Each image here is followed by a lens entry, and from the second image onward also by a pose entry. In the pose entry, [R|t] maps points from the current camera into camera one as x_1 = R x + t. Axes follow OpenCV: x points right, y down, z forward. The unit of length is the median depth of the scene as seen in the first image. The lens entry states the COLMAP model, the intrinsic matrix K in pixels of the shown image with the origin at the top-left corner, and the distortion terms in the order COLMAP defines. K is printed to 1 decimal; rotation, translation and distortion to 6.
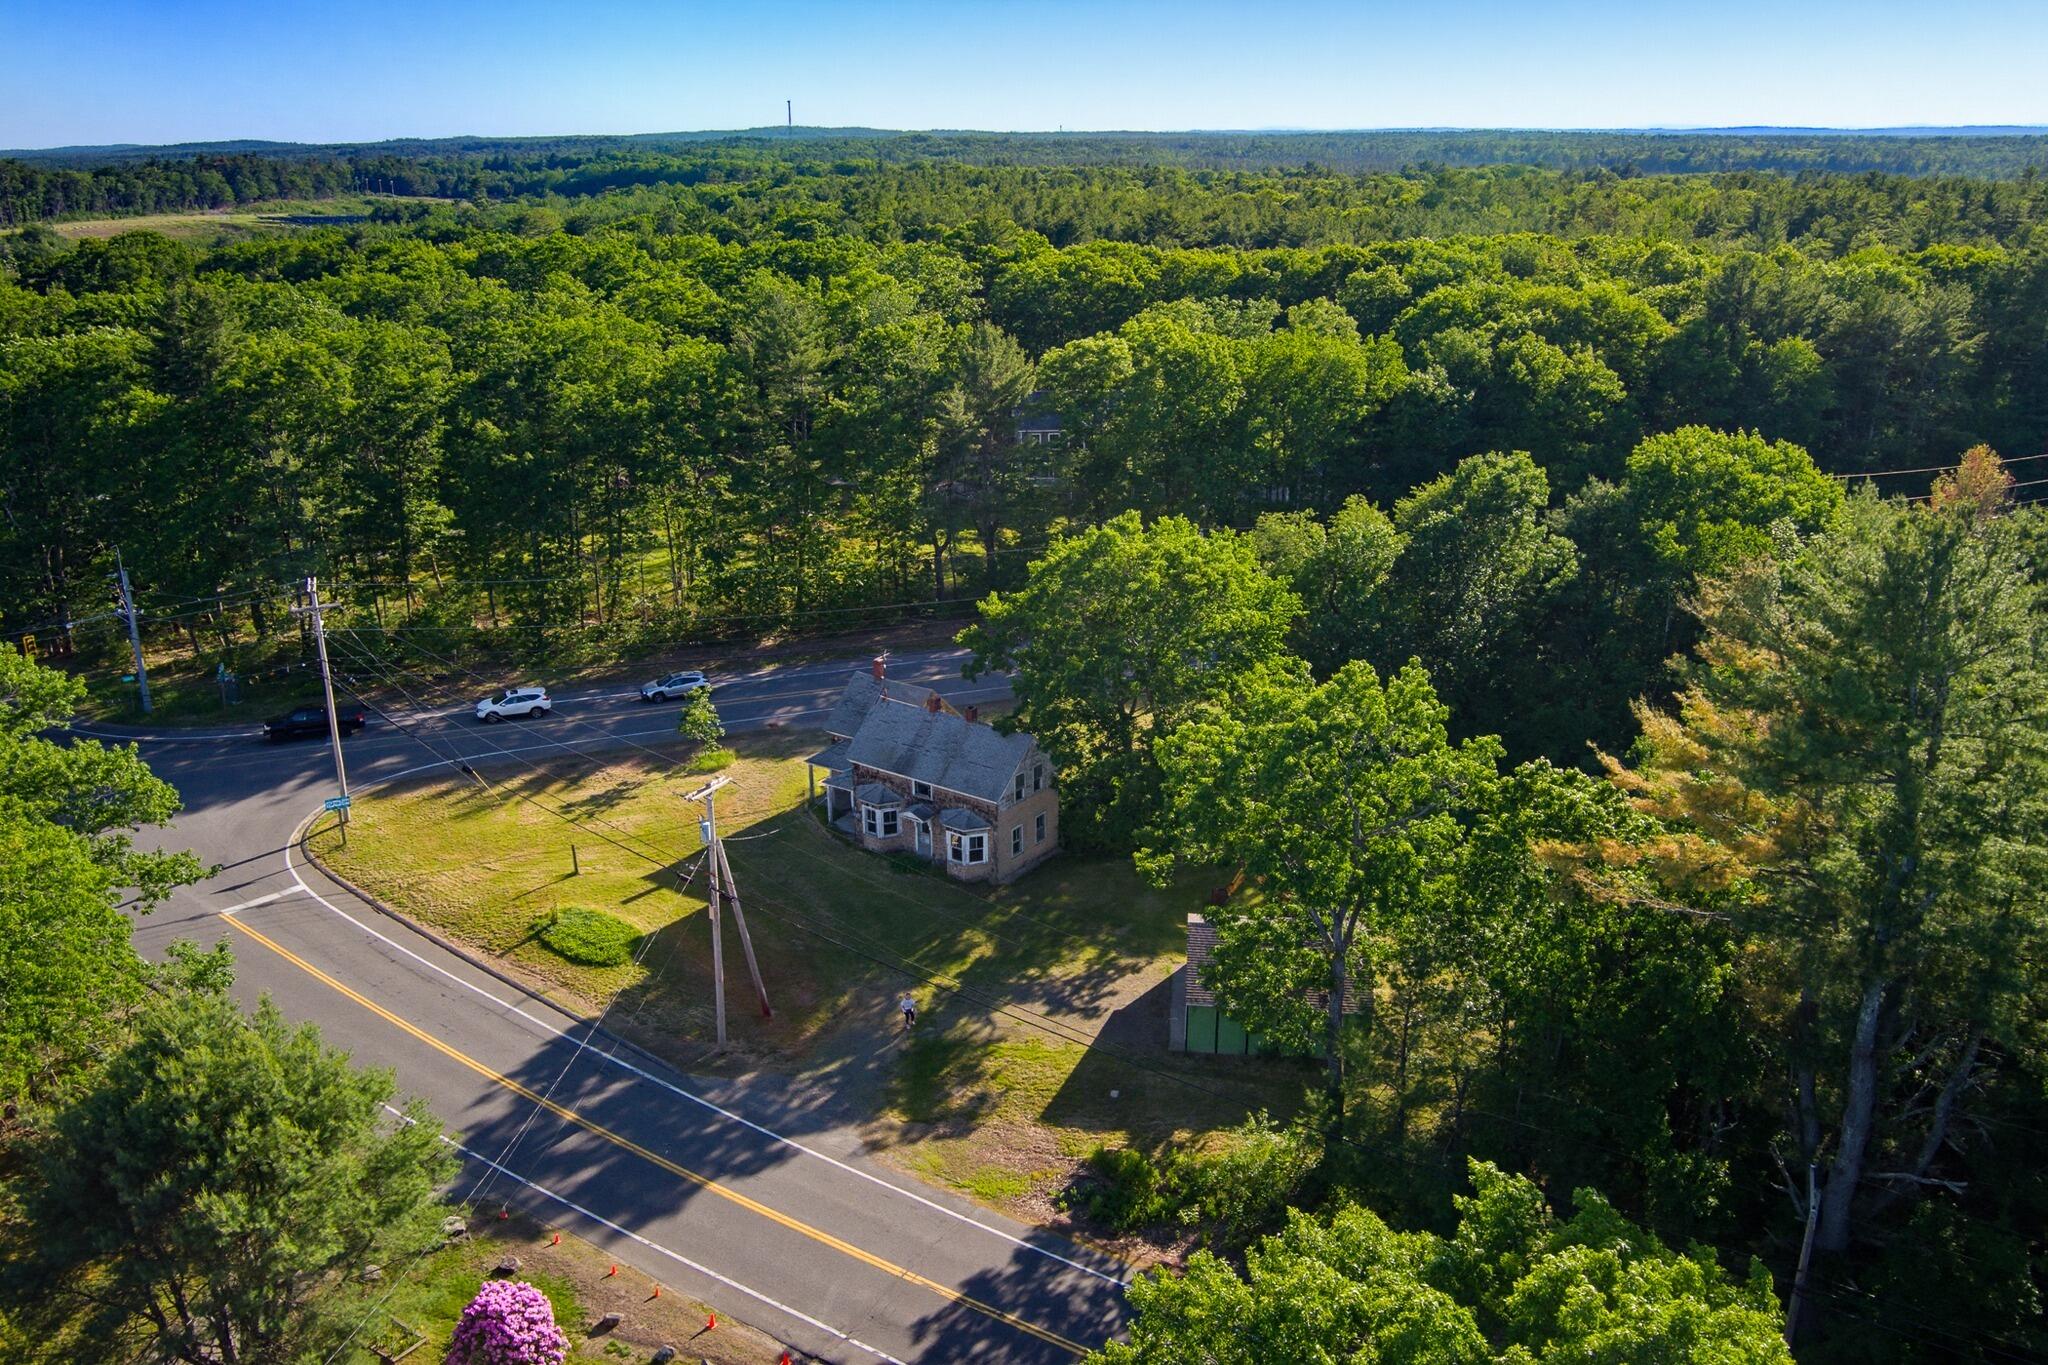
lens RADIAL K [[1605.9, 0, 1025.1], [0, 1605.9, 680.6], [0, 0, 1]] dist [-0.075282, 0.036730]
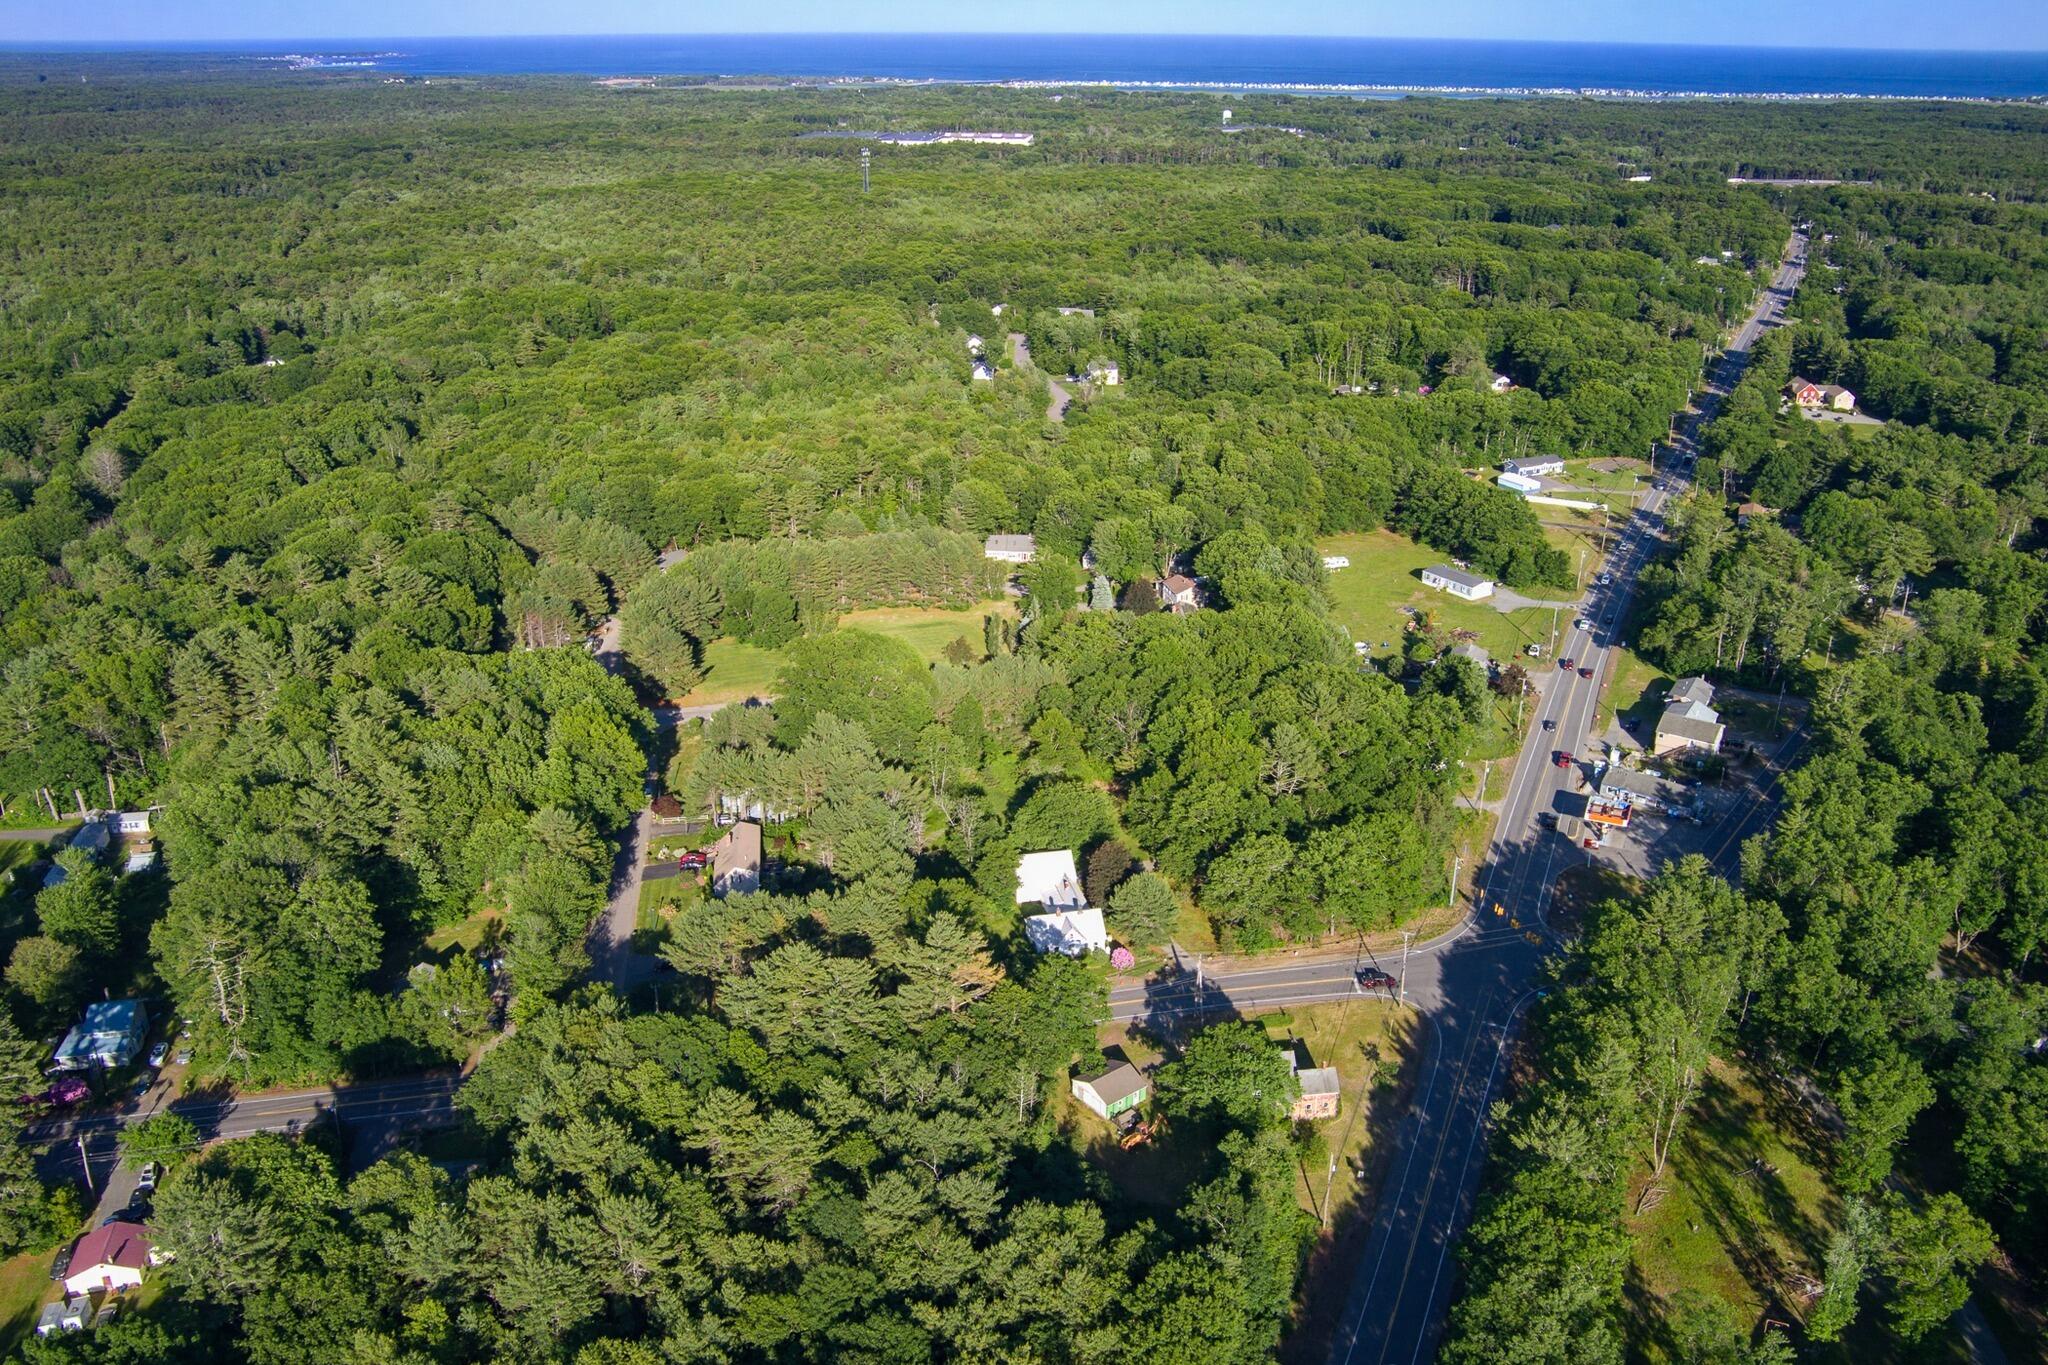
lens RADIAL K [[1605.9, 0, 1027.1], [0, 1605.9, 681.1], [0, 0, 1]] dist [-0.075282, 0.036730]
pose [[-0.713312, 0.273156, -0.645424, 2.136345], [-0.230230, 0.778484, 0.583916, -2.304219], [0.661952, 0.565110, -0.492413, 1.997430]]
